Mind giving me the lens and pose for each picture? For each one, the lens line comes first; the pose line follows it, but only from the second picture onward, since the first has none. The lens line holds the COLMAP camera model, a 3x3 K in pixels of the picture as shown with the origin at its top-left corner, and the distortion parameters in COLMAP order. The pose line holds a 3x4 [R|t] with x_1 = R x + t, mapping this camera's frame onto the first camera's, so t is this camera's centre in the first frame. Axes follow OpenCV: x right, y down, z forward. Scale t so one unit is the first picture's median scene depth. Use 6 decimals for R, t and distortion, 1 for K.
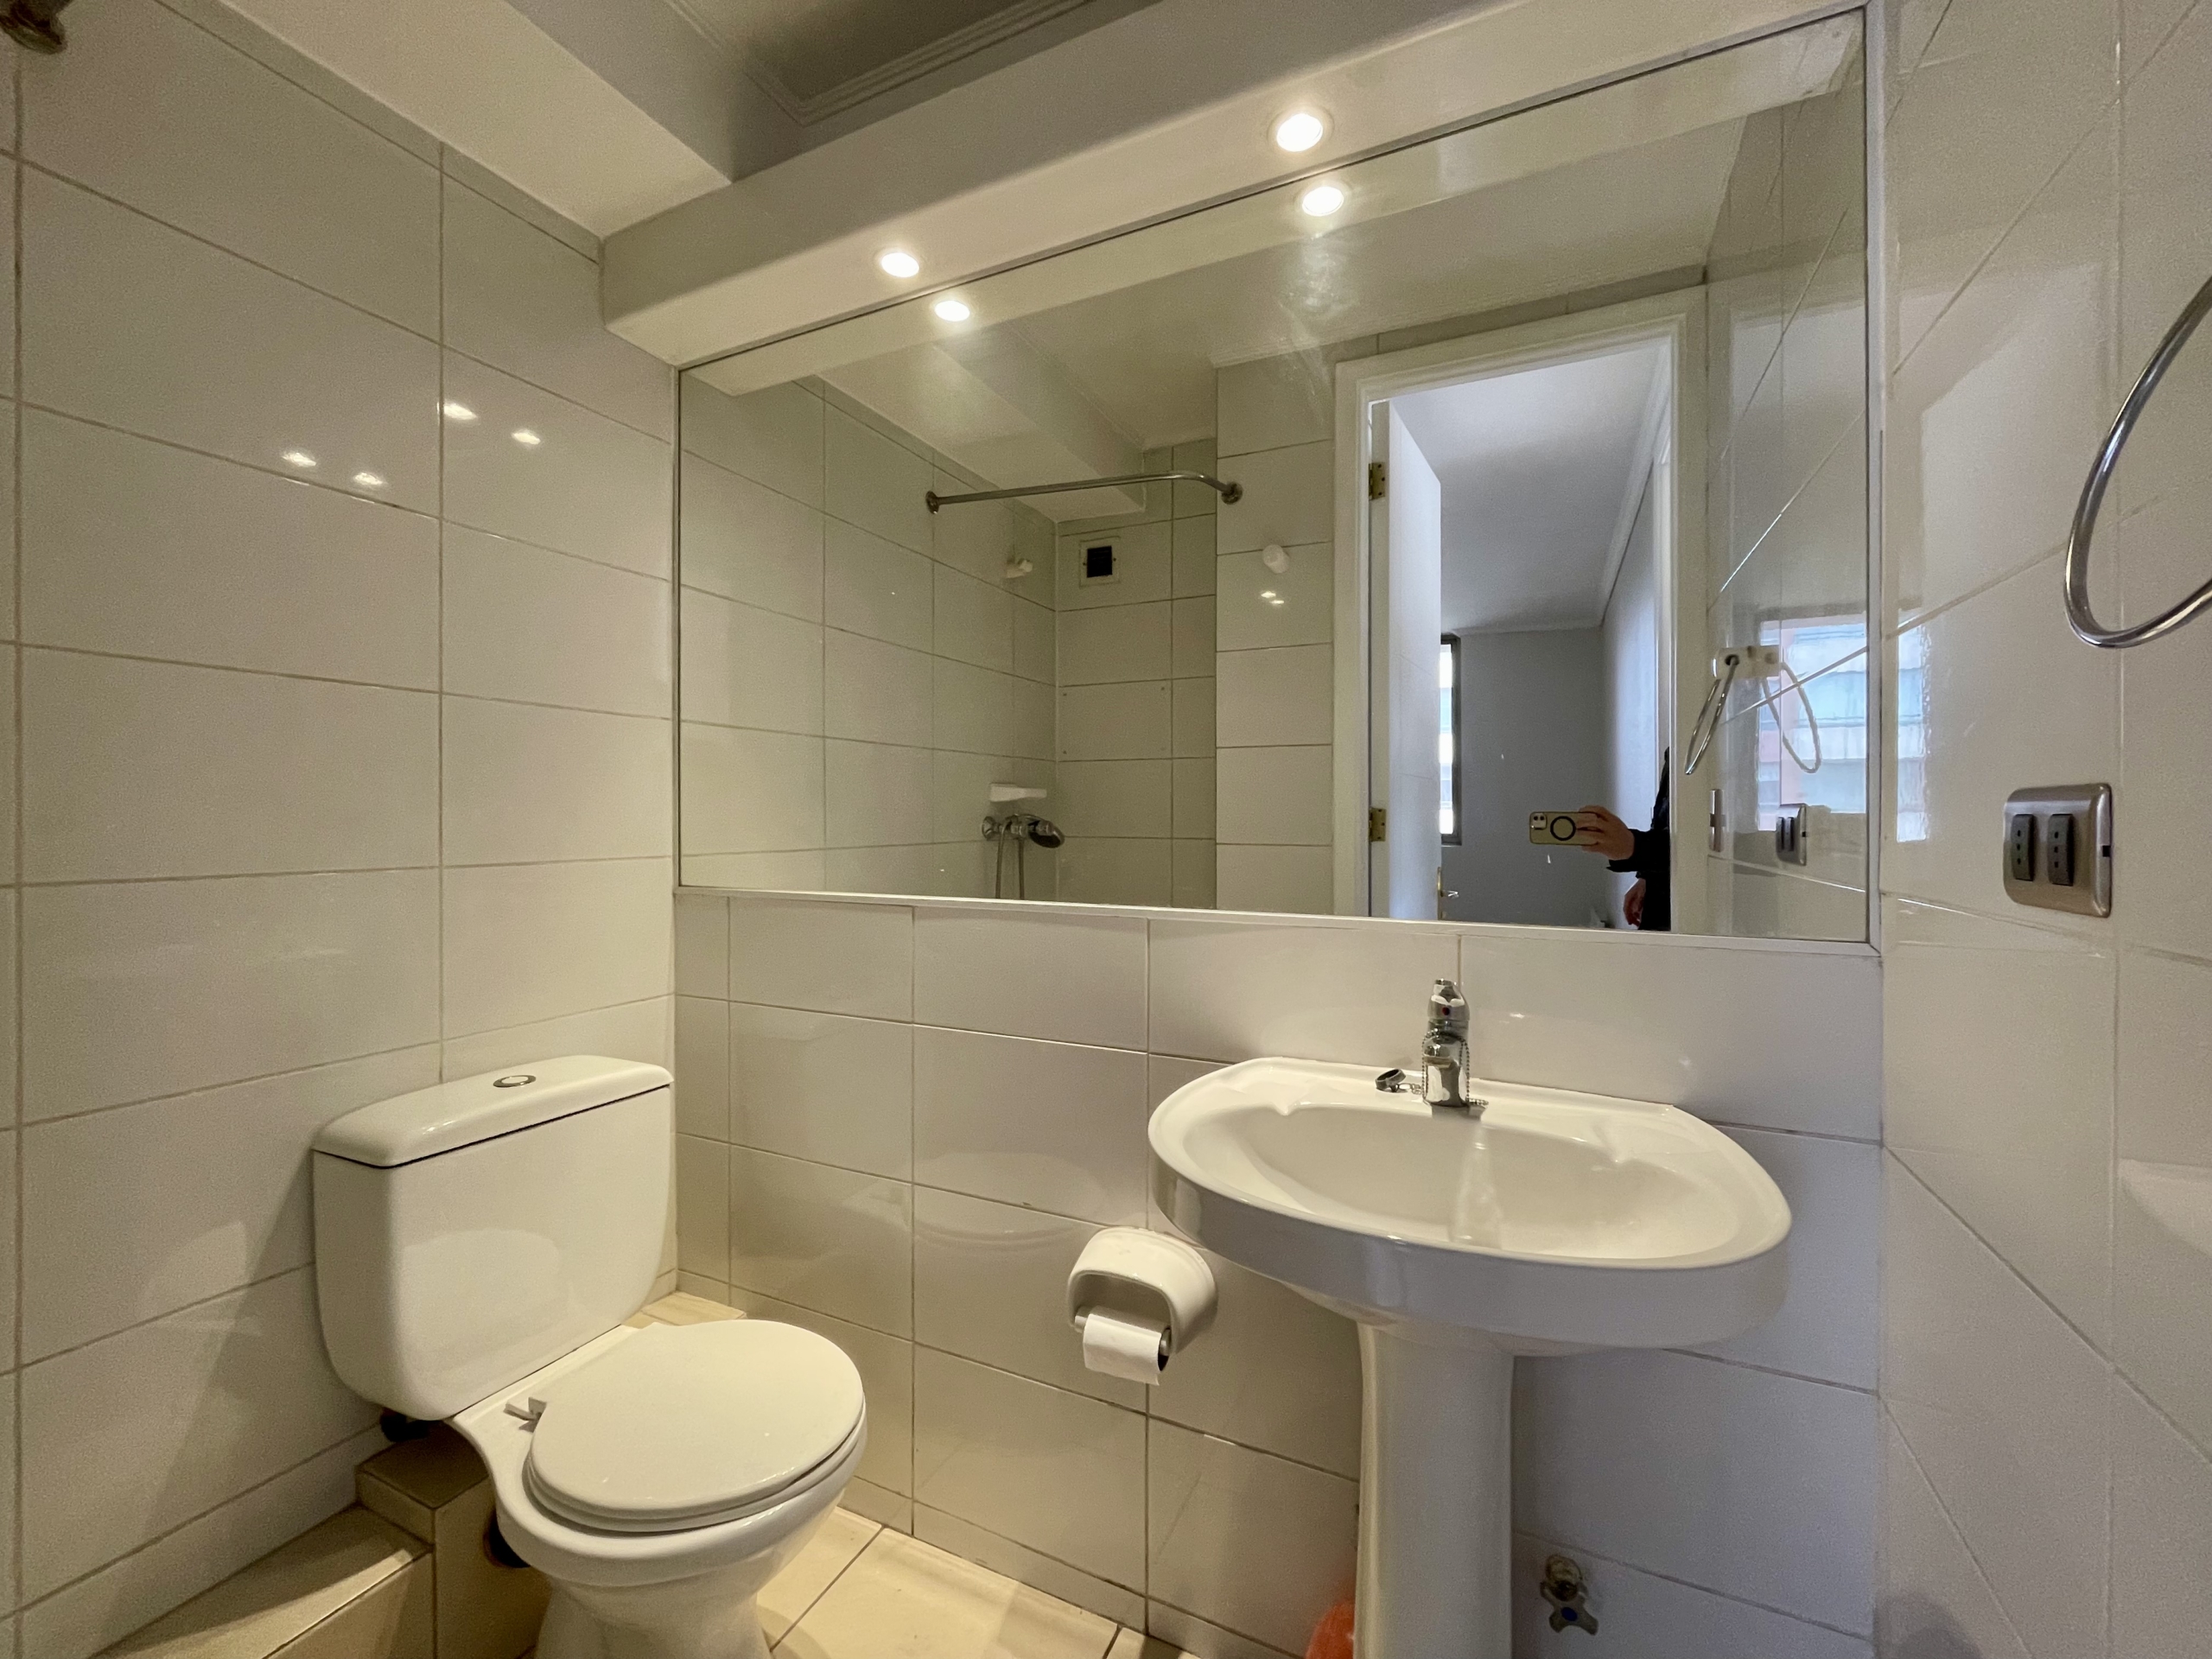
lens RADIAL K [[896.9, 0, 1109.8], [0, 896.9, 823.7], [0, 0, 1]] dist [0.000536, -0.000472]
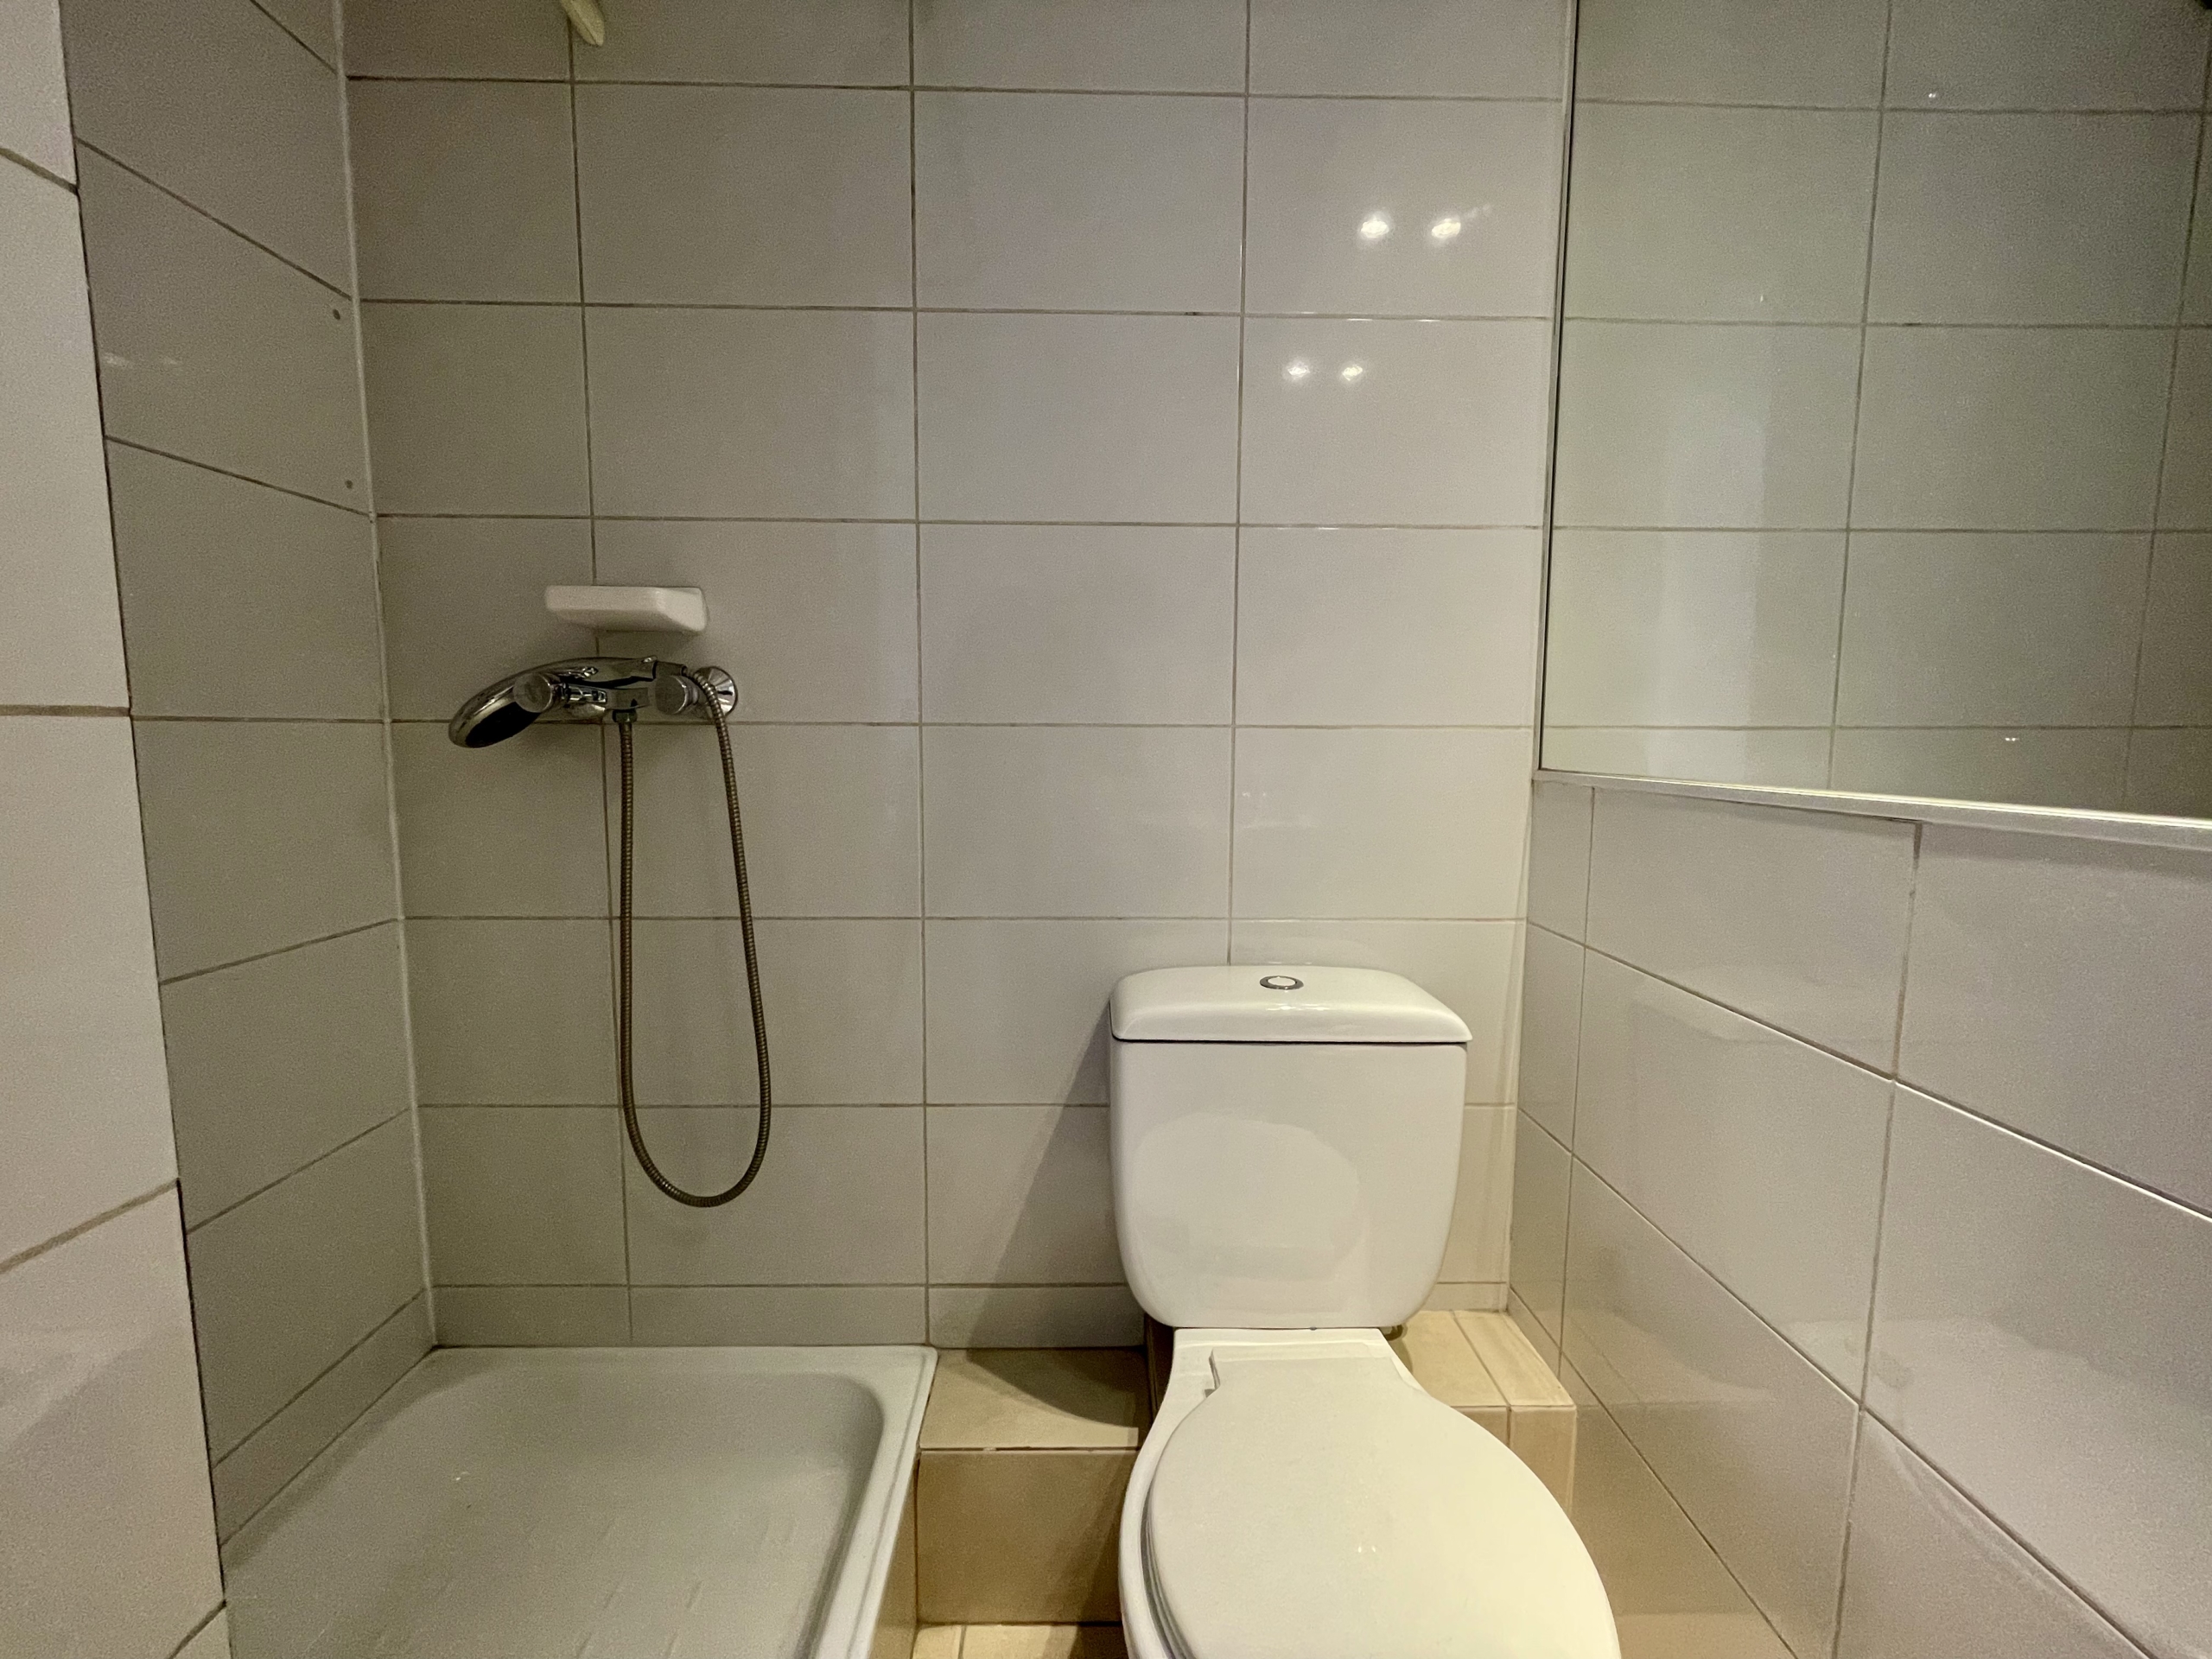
lens RADIAL K [[896.9, 0, 1091.8], [0, 896.9, 819.6], [0, 0, 1]] dist [0.000536, -0.000472]
pose [[0.441533, 0.090044, -0.892715, -0.006541], [-0.008487, 0.995326, 0.096197, 0.050848], [0.897205, -0.034898, 0.440233, 0.433842]]
